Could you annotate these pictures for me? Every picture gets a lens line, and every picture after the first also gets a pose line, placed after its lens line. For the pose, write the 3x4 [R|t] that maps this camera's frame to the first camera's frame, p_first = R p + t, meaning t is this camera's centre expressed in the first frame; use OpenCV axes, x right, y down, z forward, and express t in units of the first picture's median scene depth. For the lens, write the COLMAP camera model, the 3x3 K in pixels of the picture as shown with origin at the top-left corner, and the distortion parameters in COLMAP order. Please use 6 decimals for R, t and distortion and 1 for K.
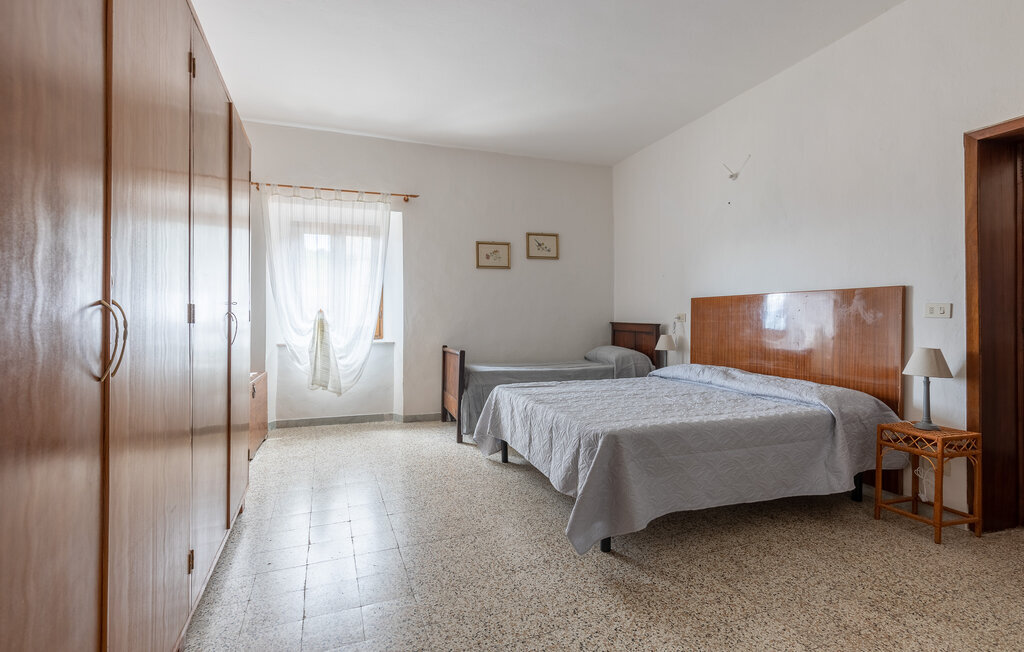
lens RADIAL K [[457.2, 0, 510.6], [0, 457.2, 324.8], [0, 0, 1]] dist [0.004328, -0.000426]
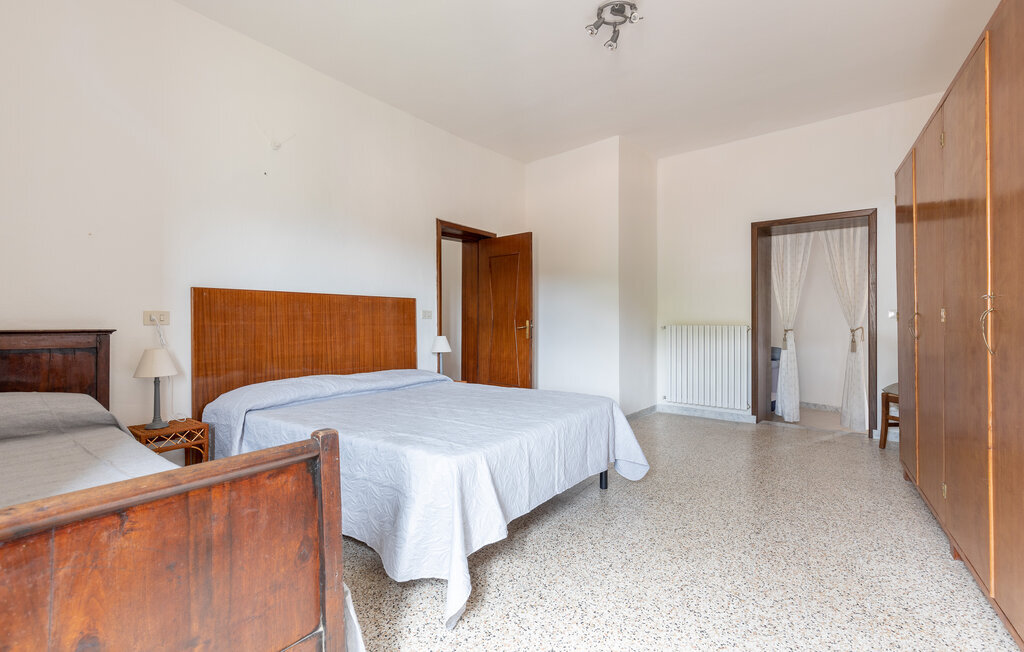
lens RADIAL K [[457.2, 0, 510.6], [0, 457.2, 324.8], [0, 0, 1]] dist [0.004328, -0.000426]
pose [[-0.572674, -0.009096, 0.819733, -0.563228], [0.008512, 0.999819, 0.017041, -0.016686], [-0.819739, 0.016737, -0.572492, 1.504013]]
